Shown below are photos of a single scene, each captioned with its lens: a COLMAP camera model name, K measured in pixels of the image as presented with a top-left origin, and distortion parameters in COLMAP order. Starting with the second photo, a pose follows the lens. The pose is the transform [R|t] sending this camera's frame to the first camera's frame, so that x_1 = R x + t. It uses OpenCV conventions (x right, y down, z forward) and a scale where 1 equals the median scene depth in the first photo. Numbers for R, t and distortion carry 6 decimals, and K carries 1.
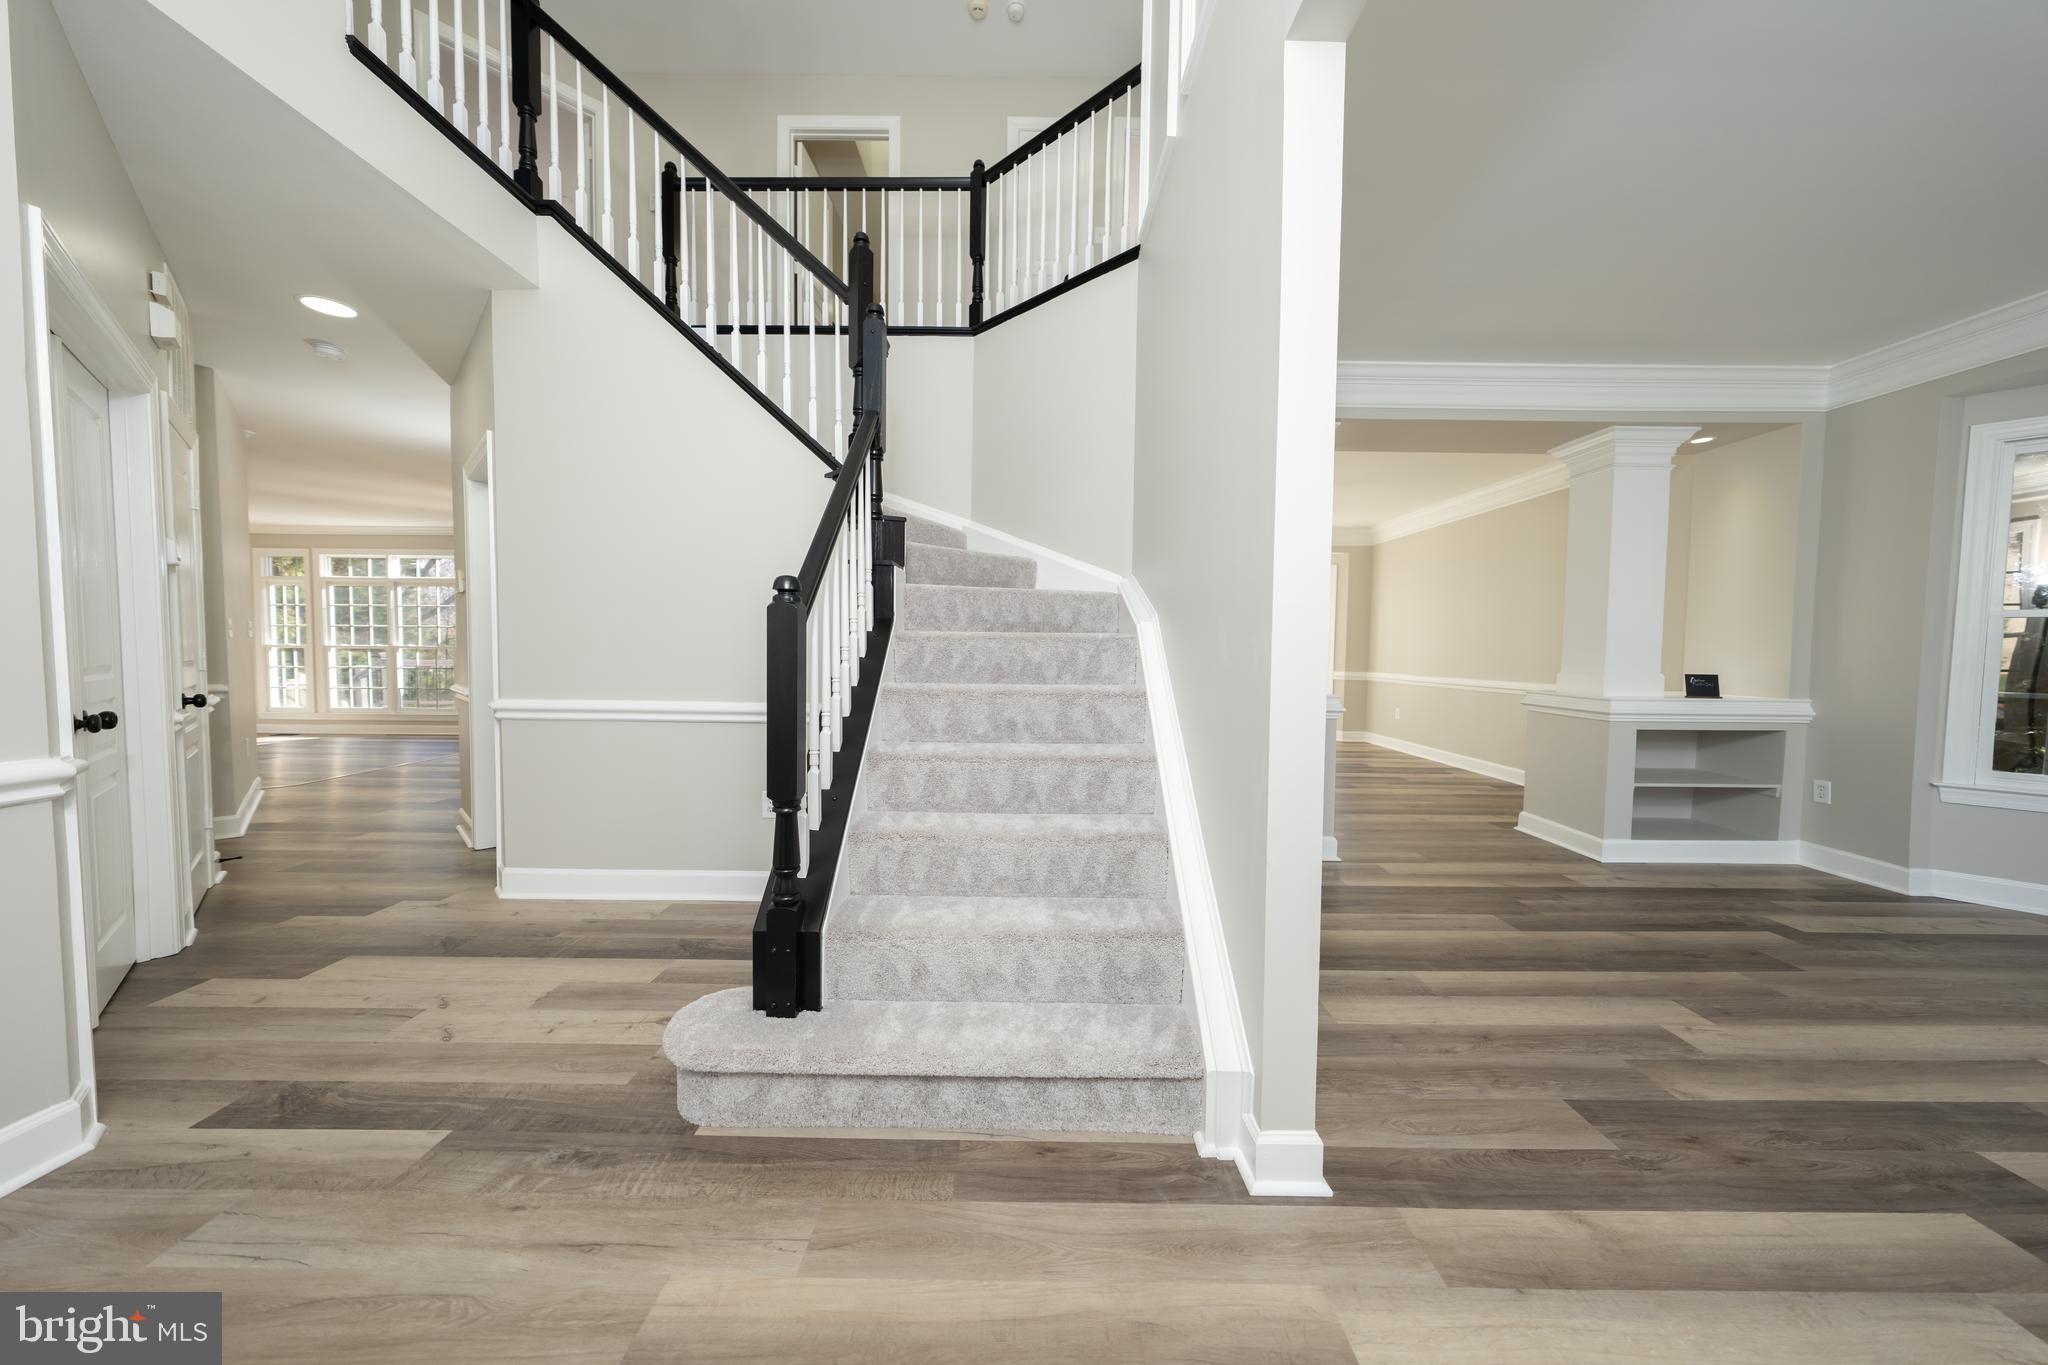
lens RADIAL K [[690.7, 0, 1028.9], [0, 690.7, 679.6], [0, 0, 1]] dist [-0.005438, 0.001160]
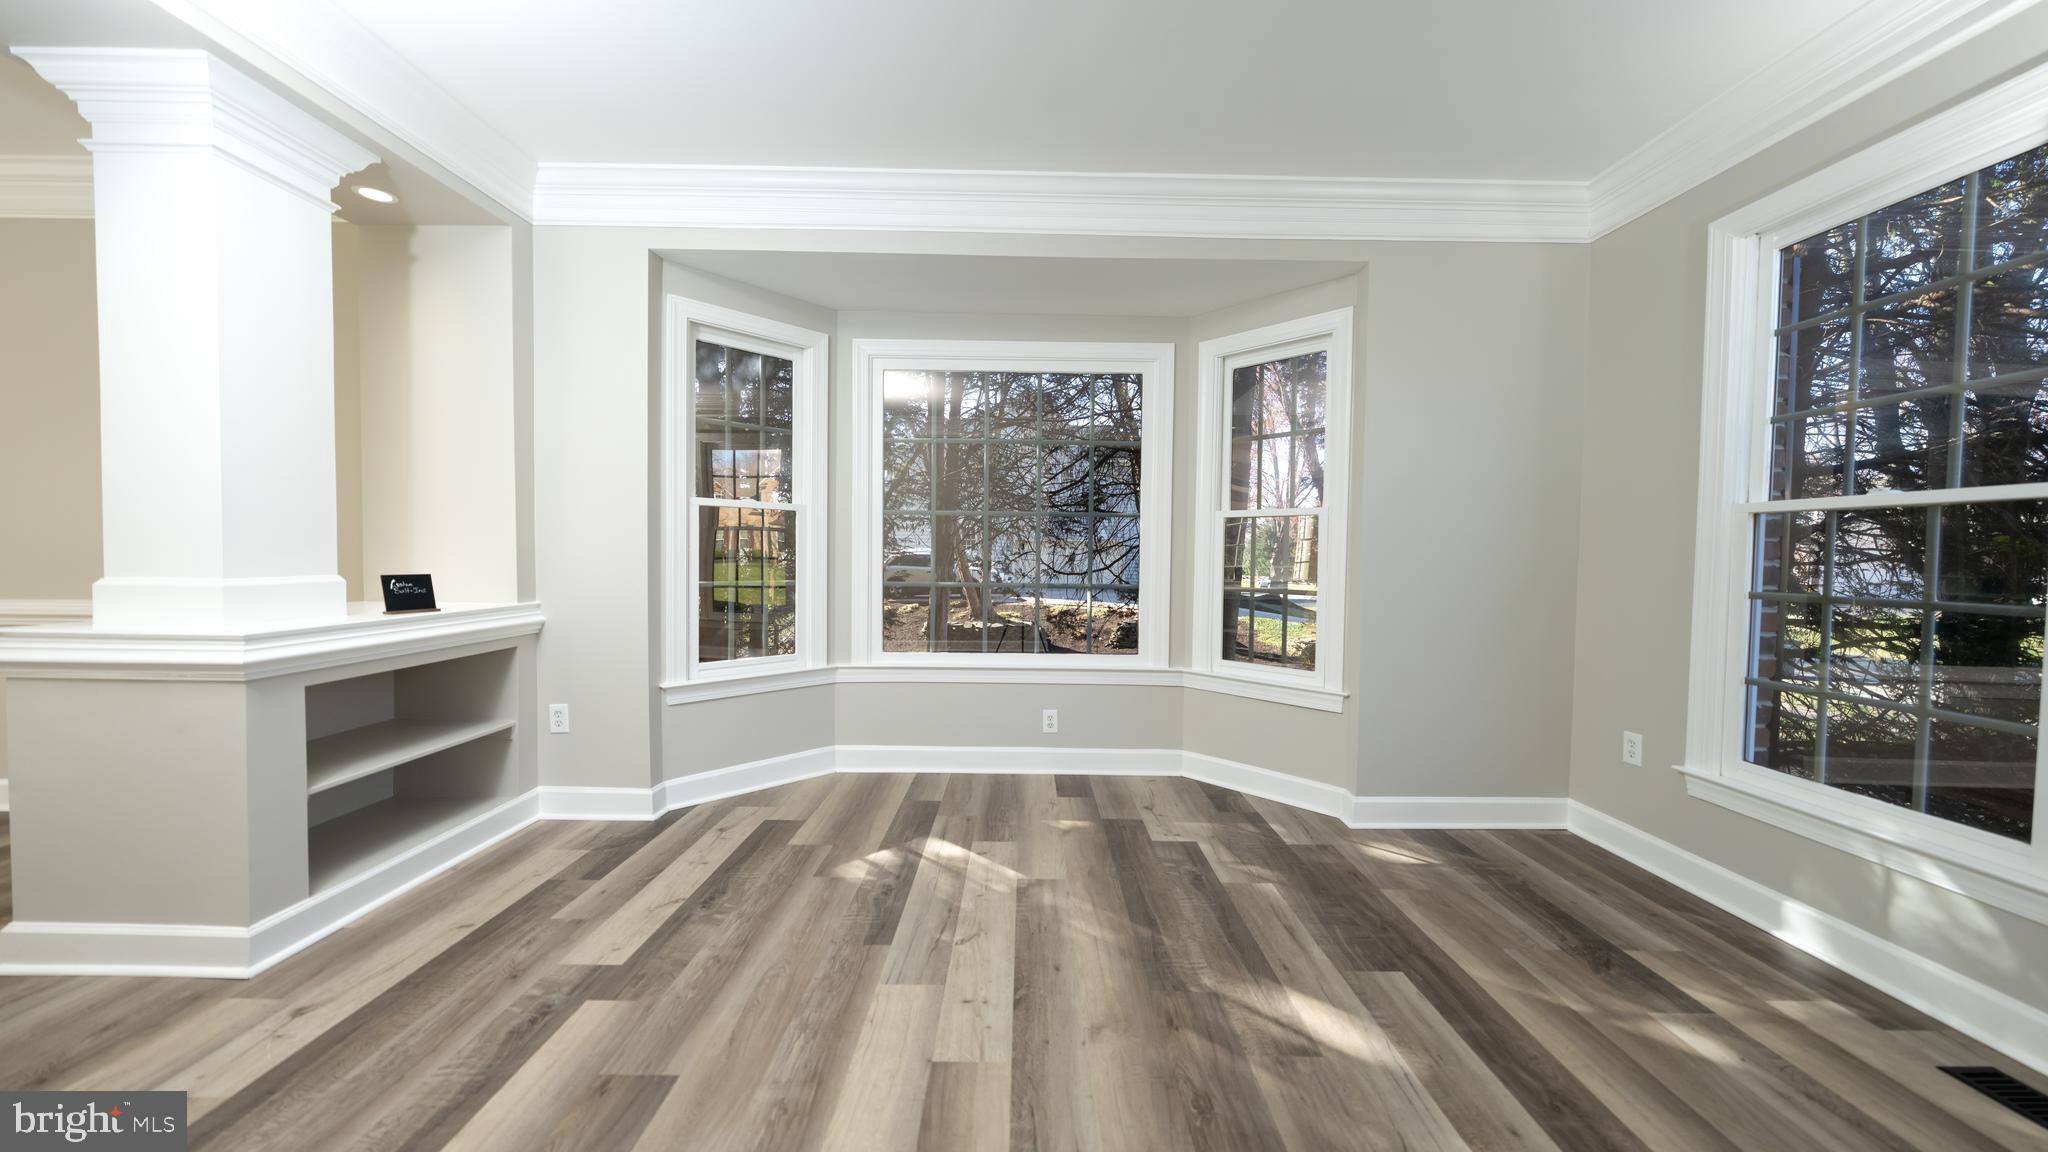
lens RADIAL K [[693.2, 0, 1028.0], [0, 693.2, 572.6], [0, 0, 1]] dist [-0.001321, -0.000124]
pose [[-0.001875, -0.039970, 0.999199, 0.582778], [0.034885, 0.998590, 0.040011, -0.023885], [-0.999390, 0.034932, -0.000478, 0.723810]]
